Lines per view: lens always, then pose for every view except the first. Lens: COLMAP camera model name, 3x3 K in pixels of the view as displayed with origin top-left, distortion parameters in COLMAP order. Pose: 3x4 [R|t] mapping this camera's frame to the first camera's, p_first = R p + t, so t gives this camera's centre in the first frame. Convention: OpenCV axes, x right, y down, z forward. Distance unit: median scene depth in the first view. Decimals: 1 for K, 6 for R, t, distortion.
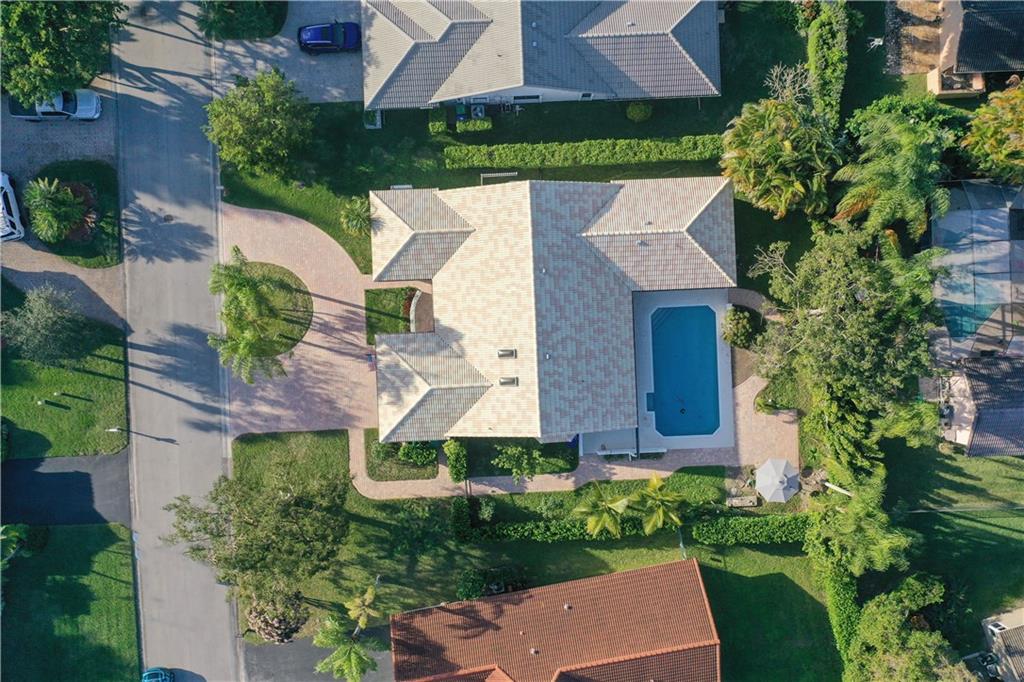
lens RADIAL K [[812.2, 0, 512.0], [0, 812.2, 341.0], [0, 0, 1]] dist [0.000936, -0.000046]
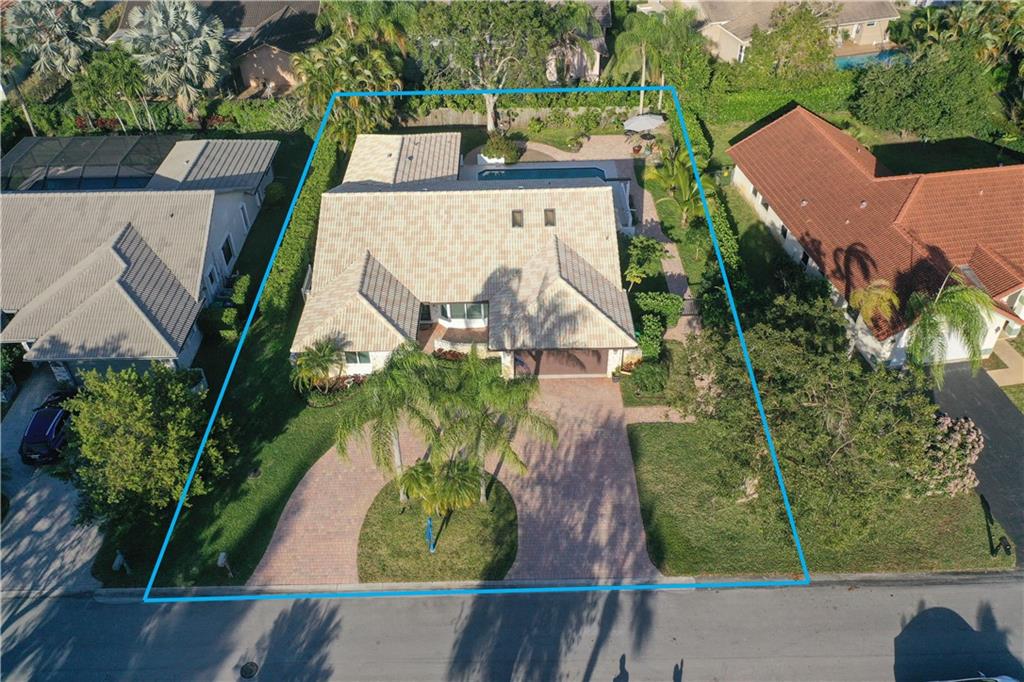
lens RADIAL K [[806.8, 0, 512.0], [0, 806.8, 341.0], [0, 0, 1]] dist [0.008878, 0.006713]
pose [[0.031017, -0.632709, 0.773768, -0.685015], [0.998903, -0.007547, -0.046212, 0.044971], [0.035078, 0.774353, 0.631781, 0.516843]]
